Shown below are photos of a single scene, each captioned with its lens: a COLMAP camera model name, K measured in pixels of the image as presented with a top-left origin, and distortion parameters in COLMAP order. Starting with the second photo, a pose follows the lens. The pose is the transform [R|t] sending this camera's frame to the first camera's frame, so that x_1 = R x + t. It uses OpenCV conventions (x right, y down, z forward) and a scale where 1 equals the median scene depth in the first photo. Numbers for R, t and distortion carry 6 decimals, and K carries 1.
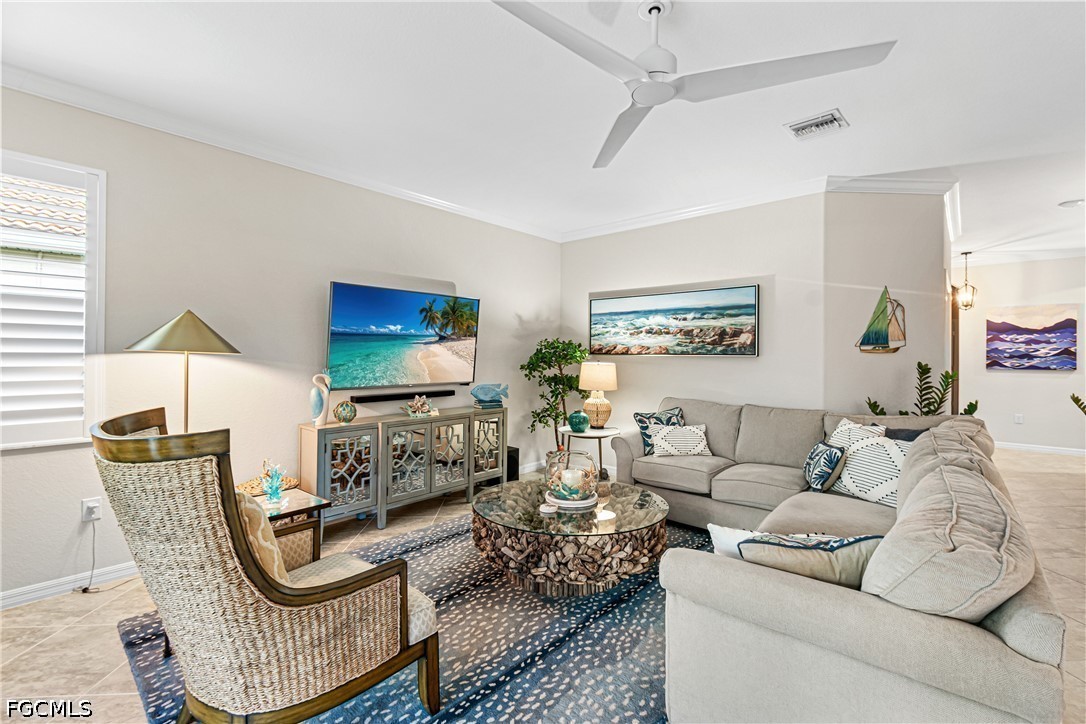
lens RADIAL K [[477.8, 0, 549.8], [0, 477.8, 354.9], [0, 0, 1]] dist [0.002567, -0.003277]
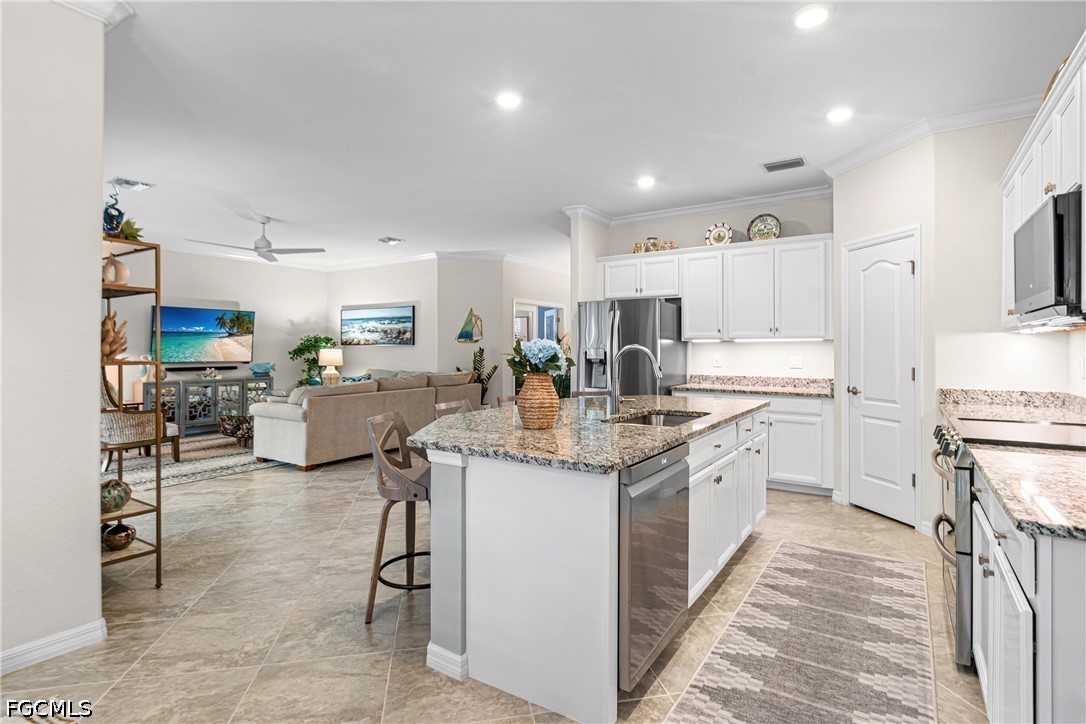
lens RADIAL K [[540.2, 0, 549.3], [0, 540.2, 345.8], [0, 0, 1]] dist [0.002649, -0.007883]
pose [[0.989127, -0.005069, 0.146975, 0.602143], [0.006124, 0.999959, -0.006722, 0.021722], [-0.146935, 0.007549, 0.989117, -1.032195]]
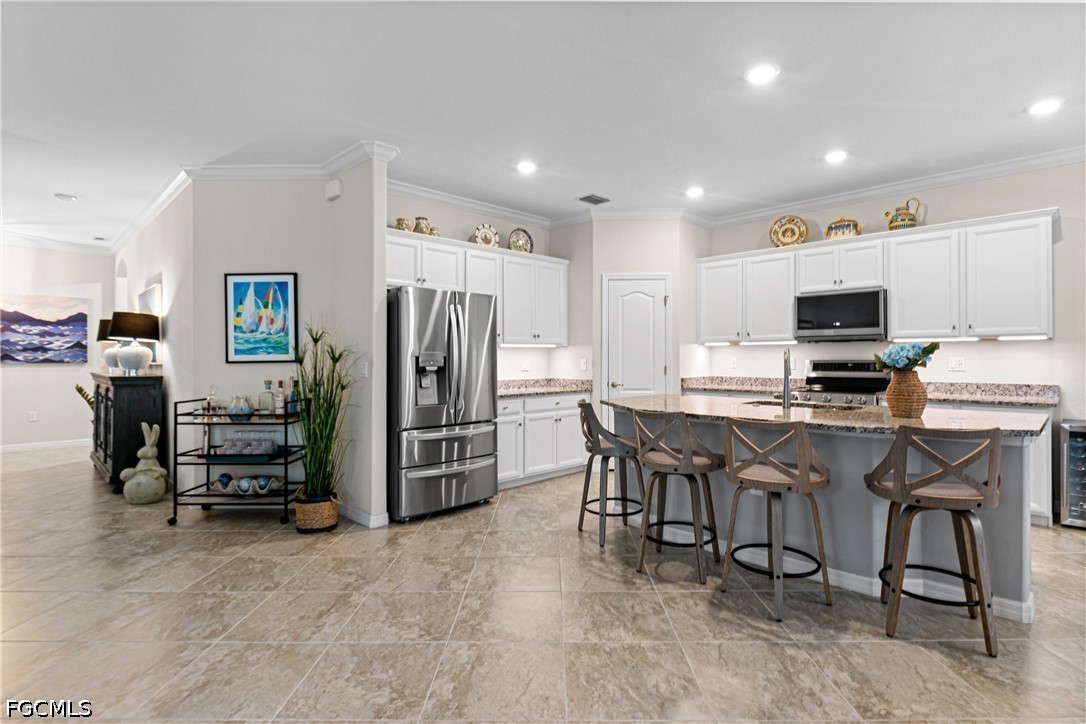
lens RADIAL K [[540.2, 0, 548.6], [0, 540.2, 350.2], [0, 0, 1]] dist [0.002649, -0.007883]
pose [[0.062109, 0.005771, 0.998053, -0.002637], [0.004523, 0.999971, -0.006064, 0.023423], [-0.998059, 0.004890, 0.062082, -0.104607]]
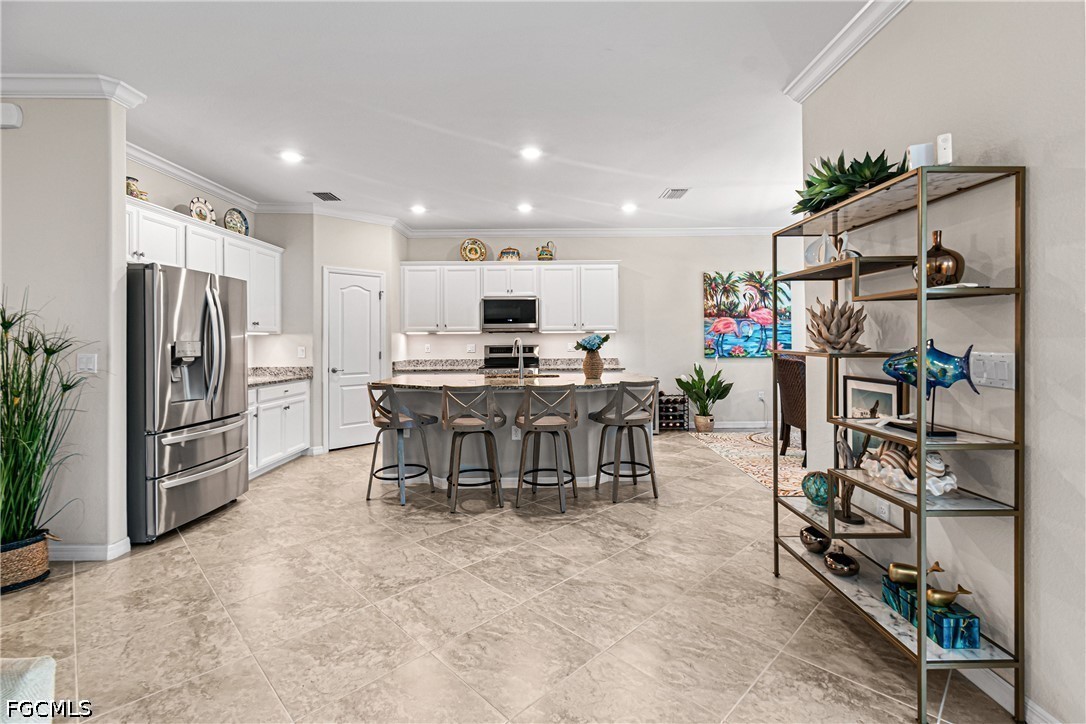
lens RADIAL K [[477.8, 0, 551.9], [0, 477.8, 336.4], [0, 0, 1]] dist [0.002567, -0.003277]
pose [[-0.668783, 0.005952, 0.743434, 0.006122], [0.004575, 0.999982, -0.003890, 0.018973], [-0.743444, 0.000800, -0.668798, 0.217372]]
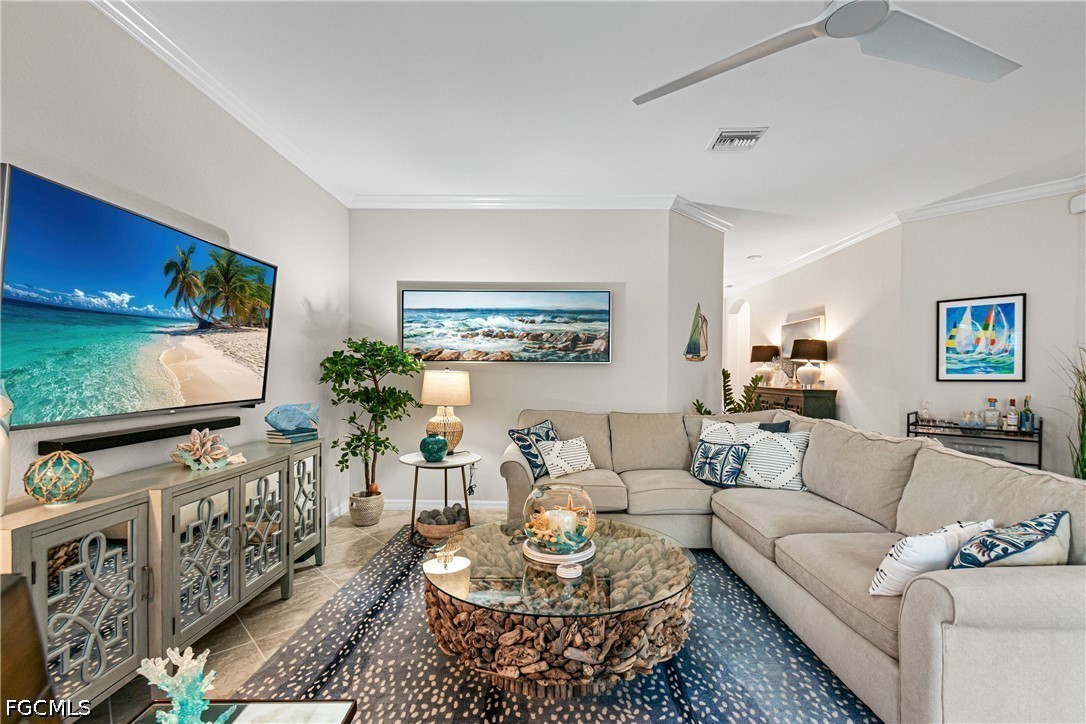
lens RADIAL K [[477.8, 0, 545.2], [0, 477.8, 391.9], [0, 0, 1]] dist [0.002567, -0.003277]
pose [[0.760824, -0.026114, 0.648433, -0.292250], [-0.000117, 0.999184, 0.040378, 0.020741], [-0.648958, -0.030796, 0.760200, 0.310686]]
